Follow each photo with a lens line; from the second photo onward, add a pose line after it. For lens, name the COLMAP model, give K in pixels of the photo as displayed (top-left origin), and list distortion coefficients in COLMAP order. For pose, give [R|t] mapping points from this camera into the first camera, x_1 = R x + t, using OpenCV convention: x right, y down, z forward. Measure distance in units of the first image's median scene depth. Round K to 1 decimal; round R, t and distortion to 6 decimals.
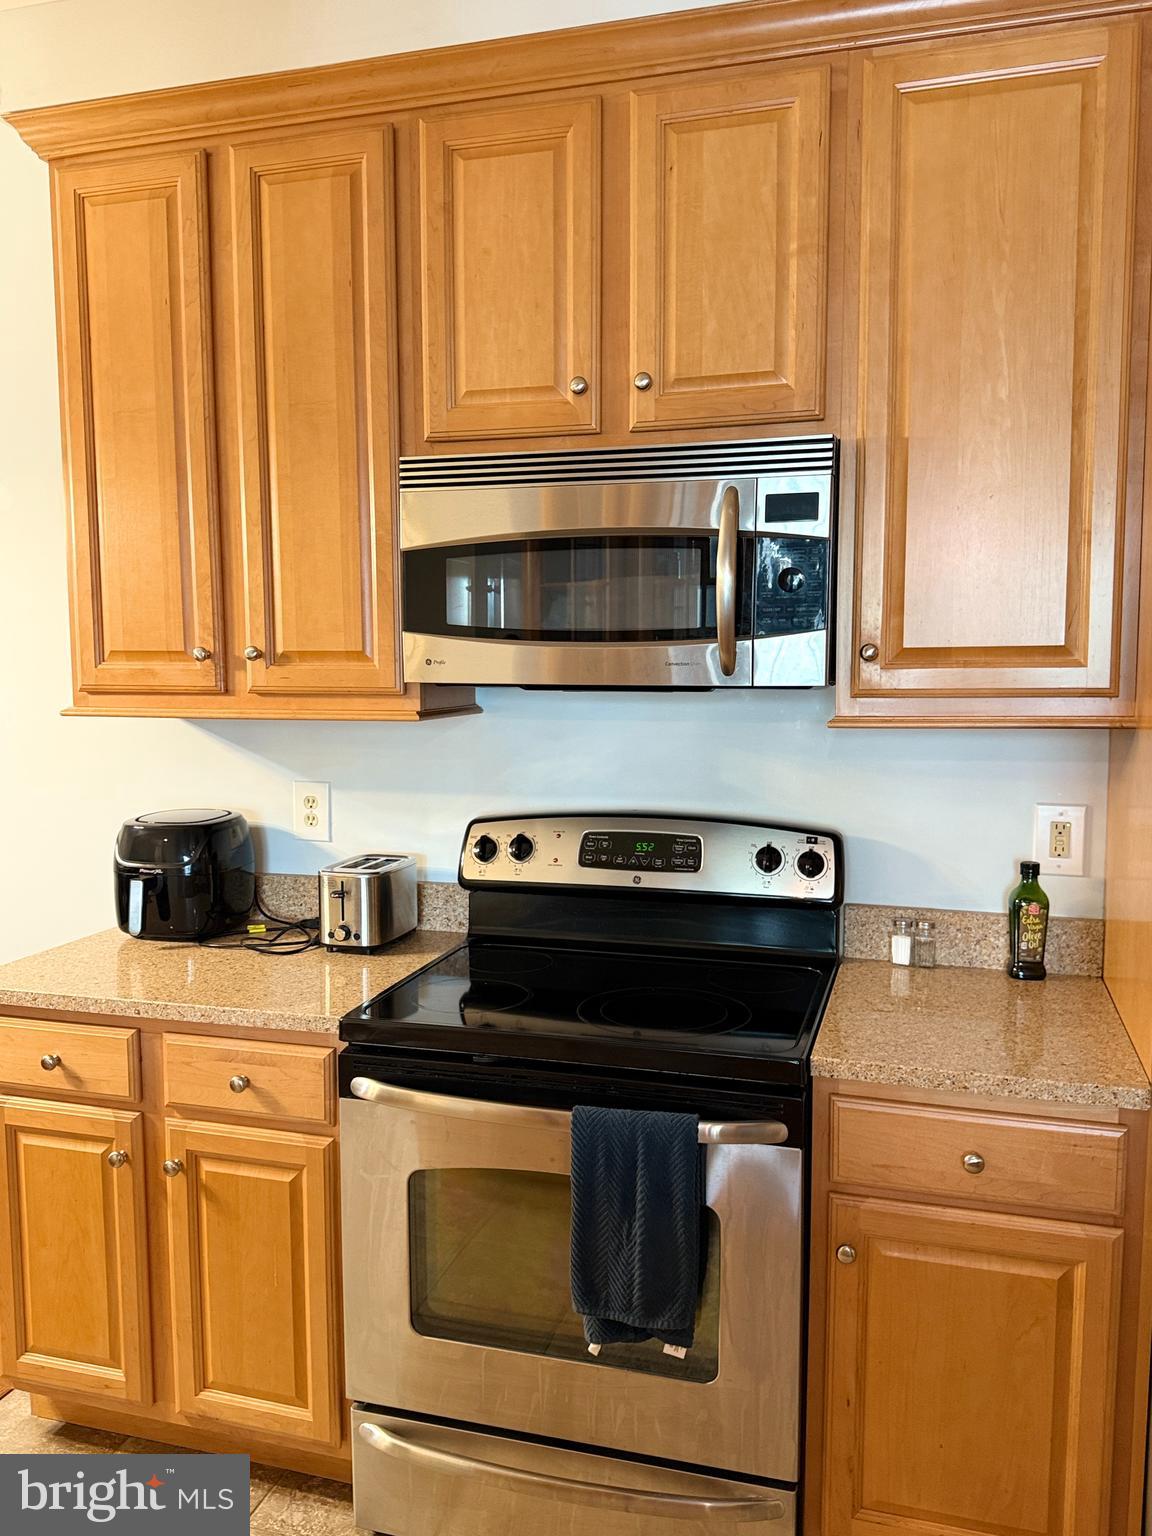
lens RADIAL K [[1236.0, 0, 550.0], [0, 1236.0, 774.3], [0, 0, 1]] dist [0.169489, -0.323291]
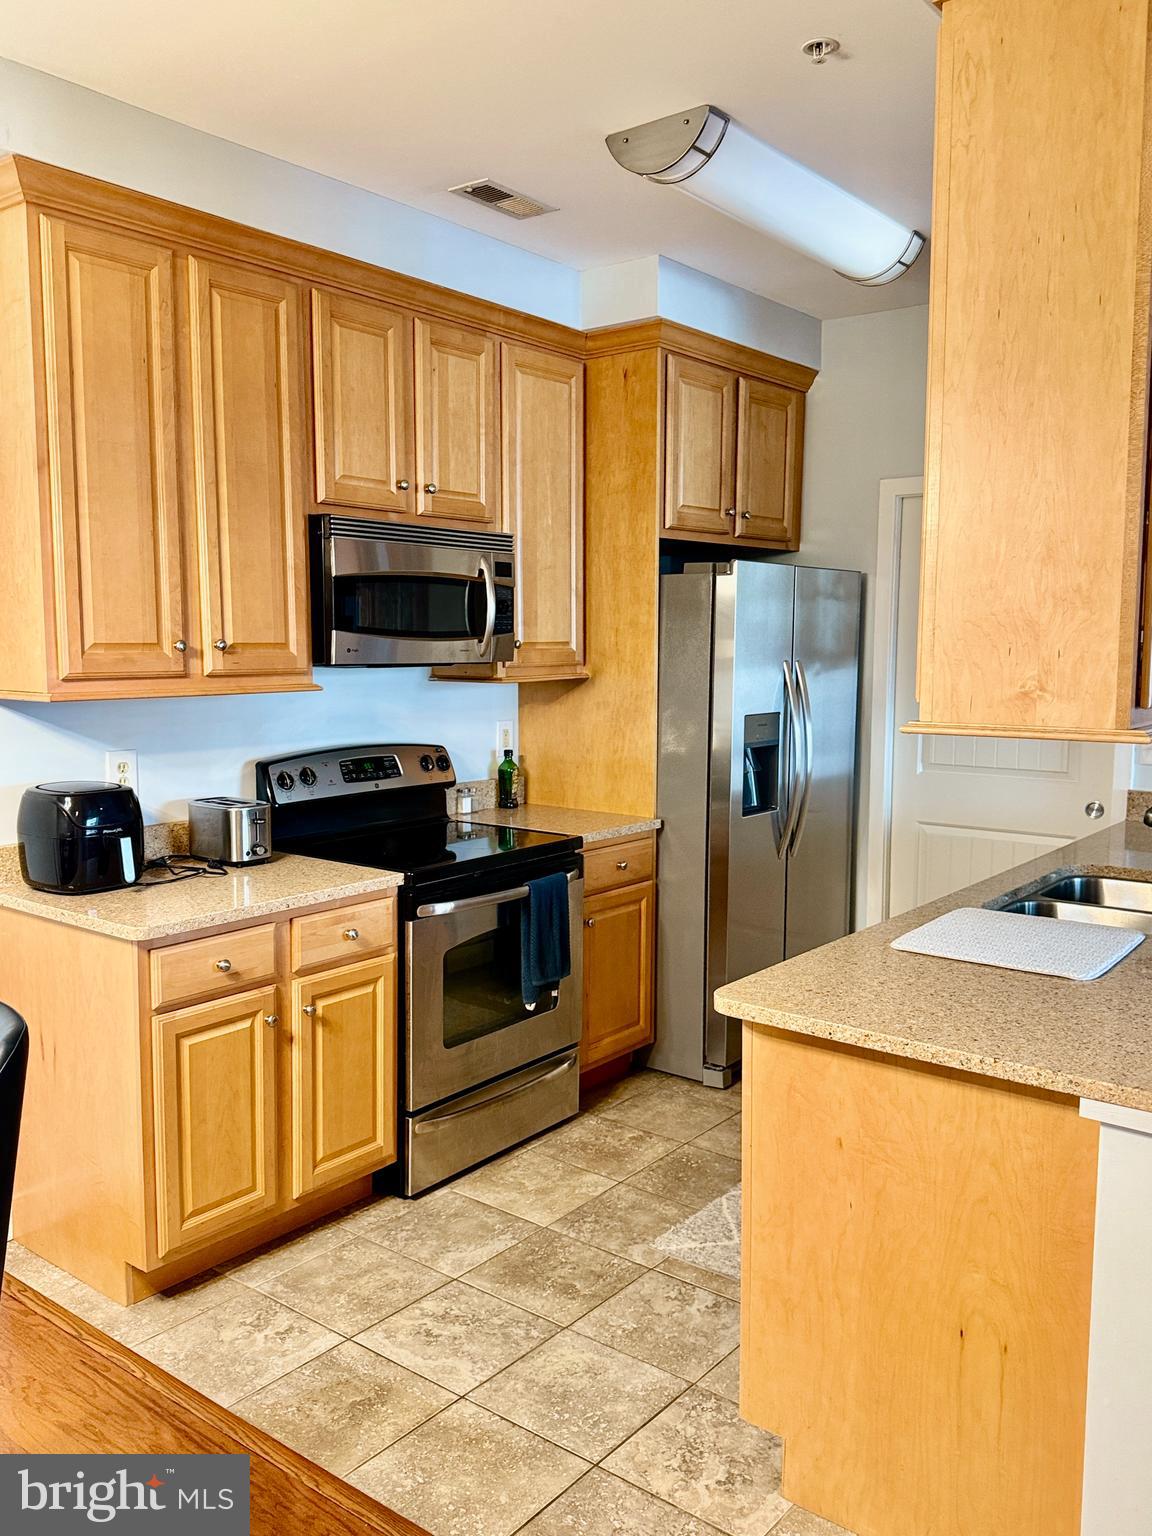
lens RADIAL K [[1236.0, 0, 550.0], [0, 1236.0, 774.3], [0, 0, 1]] dist [0.169489, -0.323291]
pose [[0.369317, -0.100889, 0.923811, -1.409836], [0.088404, 0.993395, 0.073146, -0.028750], [-0.925089, 0.054654, 0.375797, 0.201389]]
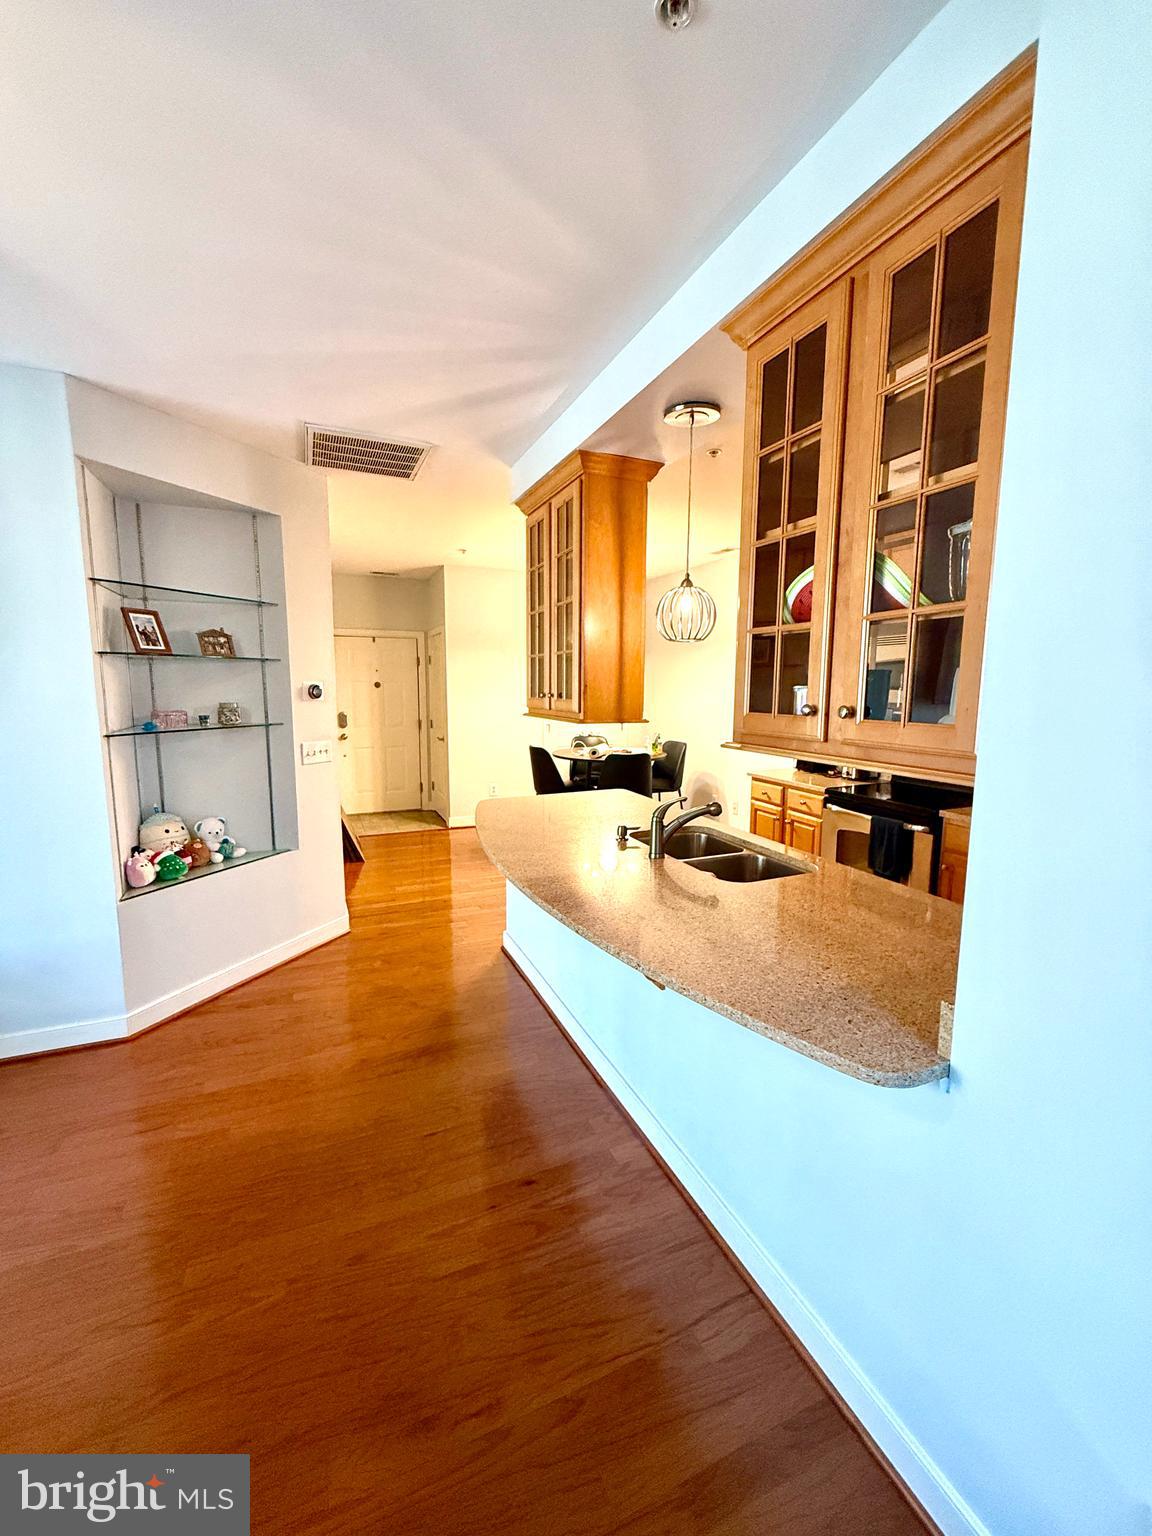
lens RADIAL K [[609.7, 0, 576.0], [0, 609.7, 768.0], [0, 0, 1]] dist [-0.000993, -0.000032]
pose [[0.647957, 0.102888, -0.754696, 0.676348], [-0.081016, 0.994524, 0.066026, 0.064295], [0.757356, 0.018360, 0.652744, -0.739338]]
